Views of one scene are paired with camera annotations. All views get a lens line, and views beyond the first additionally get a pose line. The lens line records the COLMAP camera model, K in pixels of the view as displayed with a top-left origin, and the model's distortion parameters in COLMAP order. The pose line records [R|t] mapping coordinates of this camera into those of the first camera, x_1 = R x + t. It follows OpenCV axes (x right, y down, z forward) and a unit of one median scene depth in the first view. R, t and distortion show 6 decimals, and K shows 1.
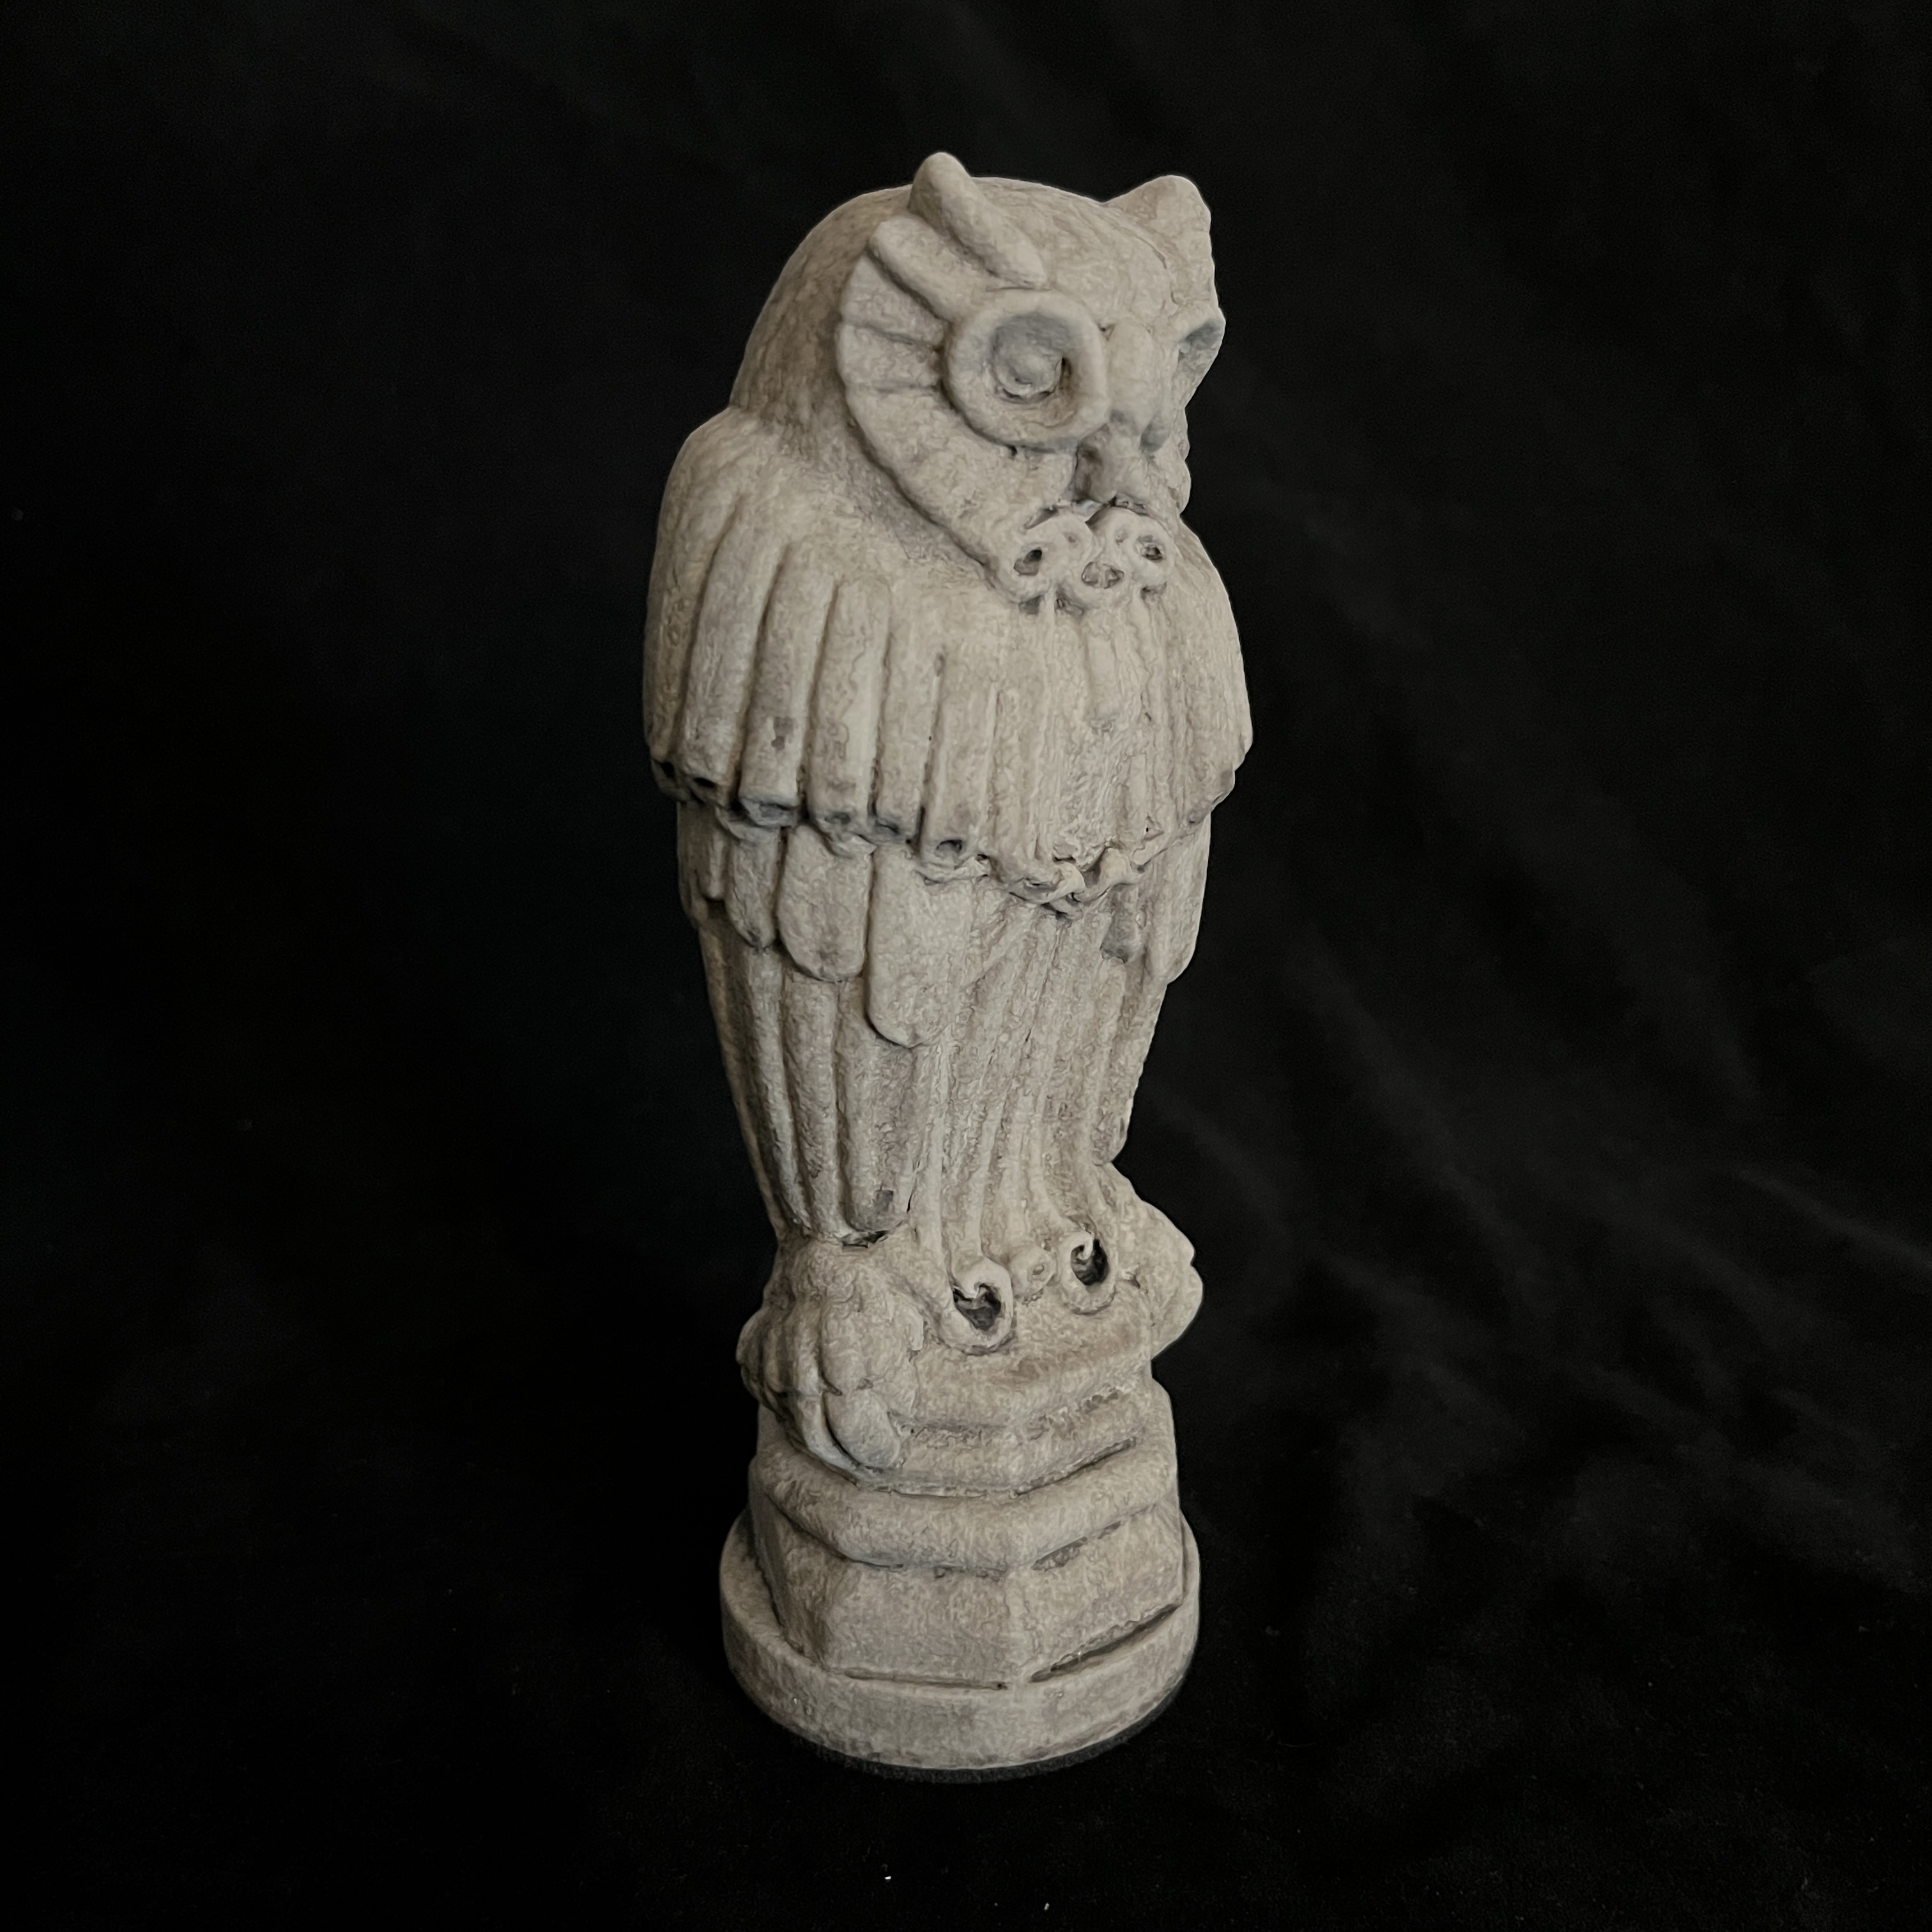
lens RADIAL K [[2011.8, 0, 970.6], [0, 2011.8, 971.8], [0, 0, 1]] dist [0.014881, 0.000000]
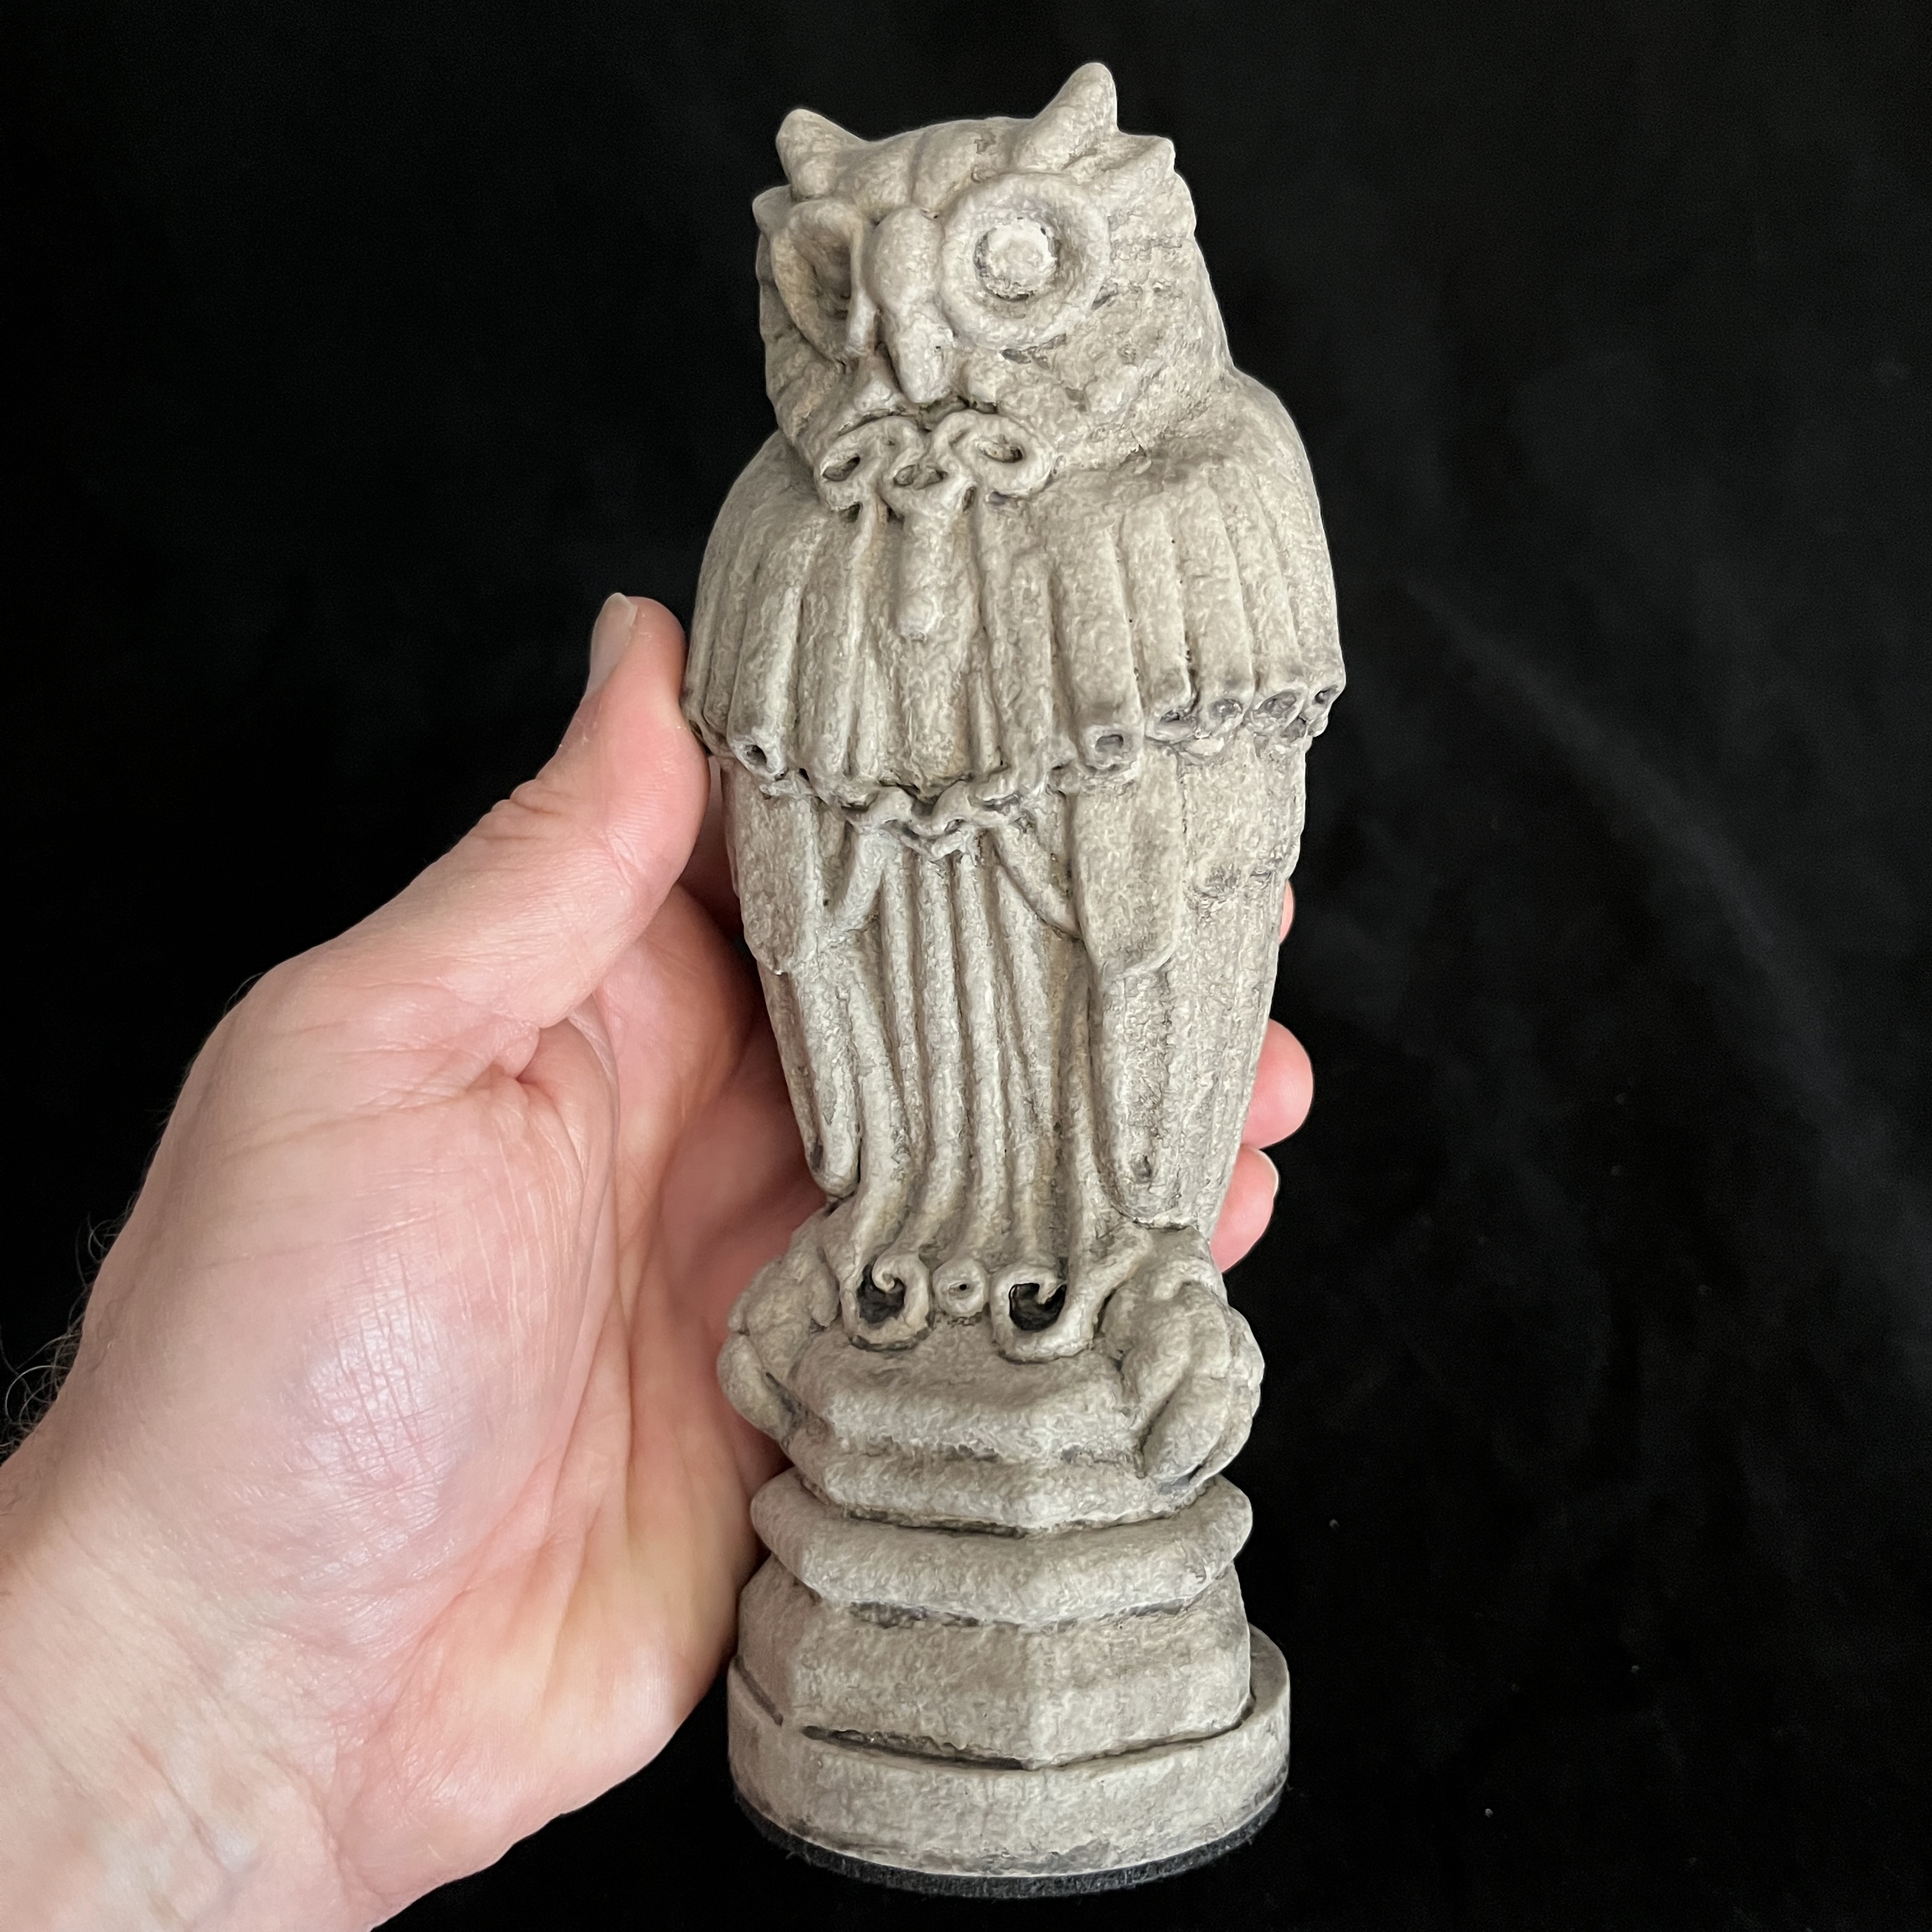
lens RADIAL K [[2011.8, 0, 976.3], [0, 2011.8, 978.0], [0, 0, 1]] dist [0.014881, 0.000000]
pose [[0.489512, 0.031069, -0.871443, 0.892187], [-0.239737, 0.965649, -0.100239, 0.117088], [0.838394, 0.257986, 0.480145, 0.613695]]
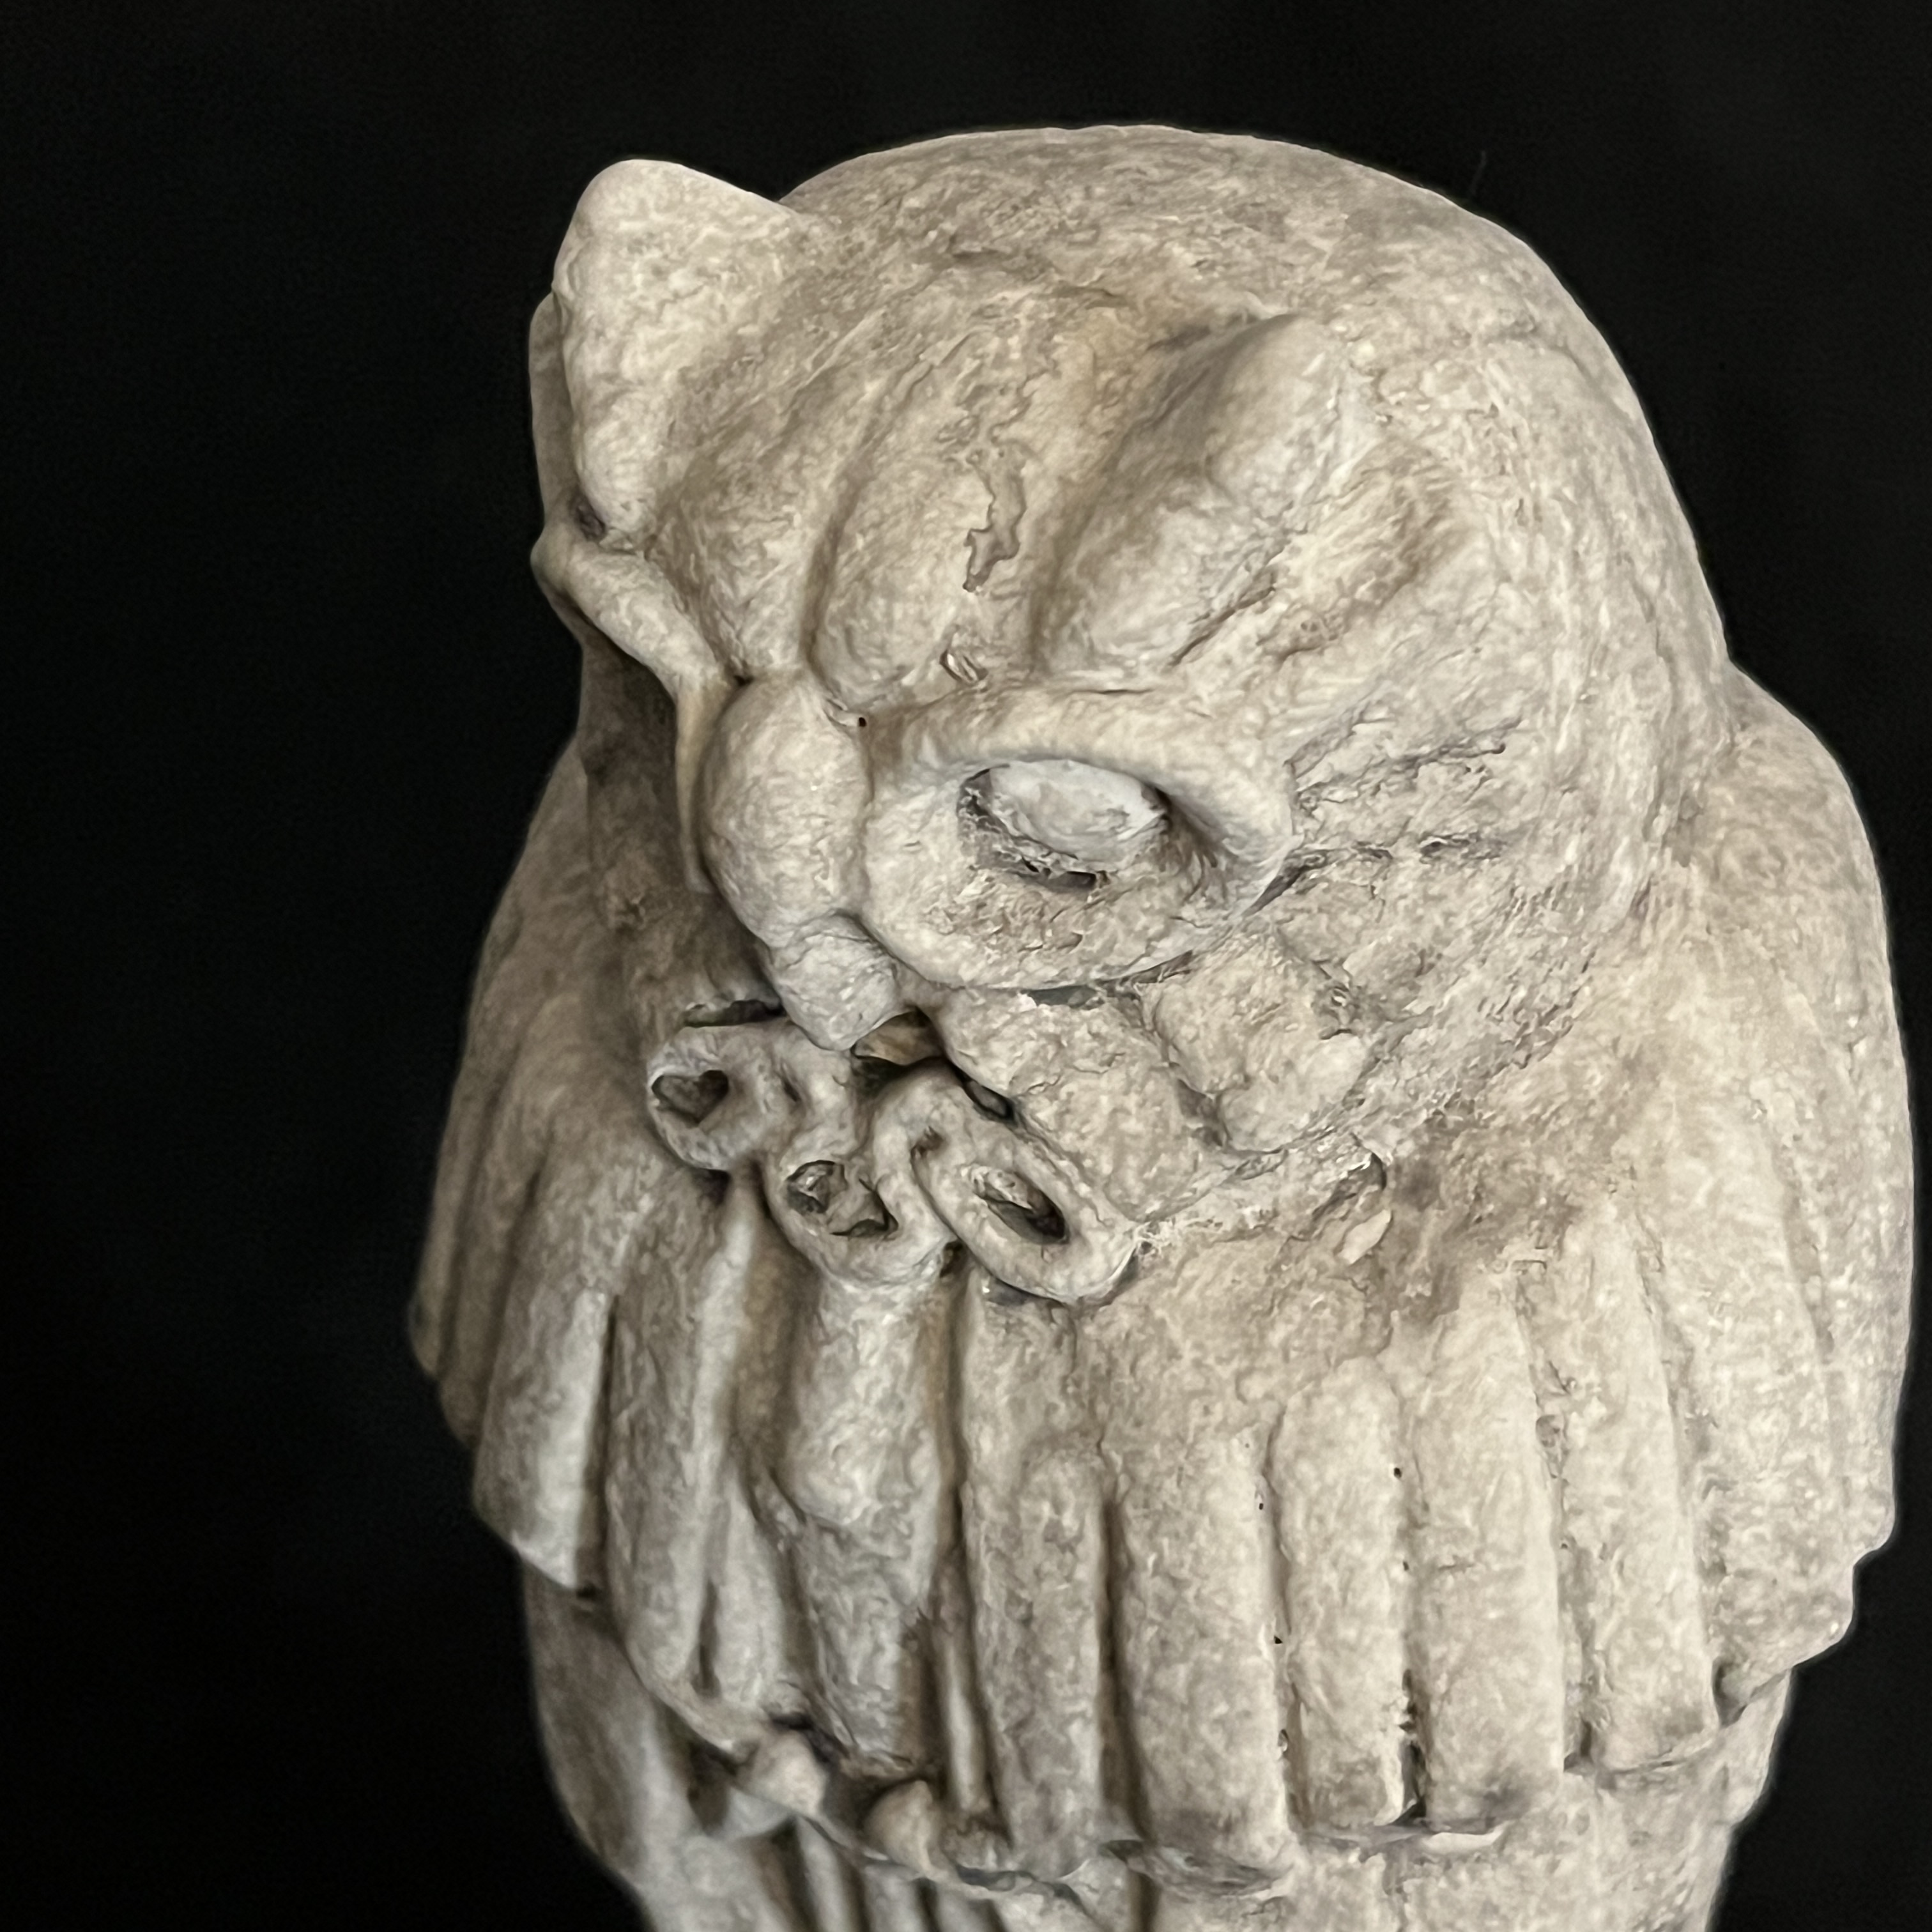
lens RADIAL K [[4355.4, 0, 1007.1], [0, 4355.4, 946.4], [0, 0, 1]] dist [0.140485, 0.000000]
pose [[0.275480, 0.446304, -0.851424, 0.782389], [-0.287761, 0.883366, 0.369942, -0.564594], [0.917226, 0.143095, 0.371779, 0.680947]]
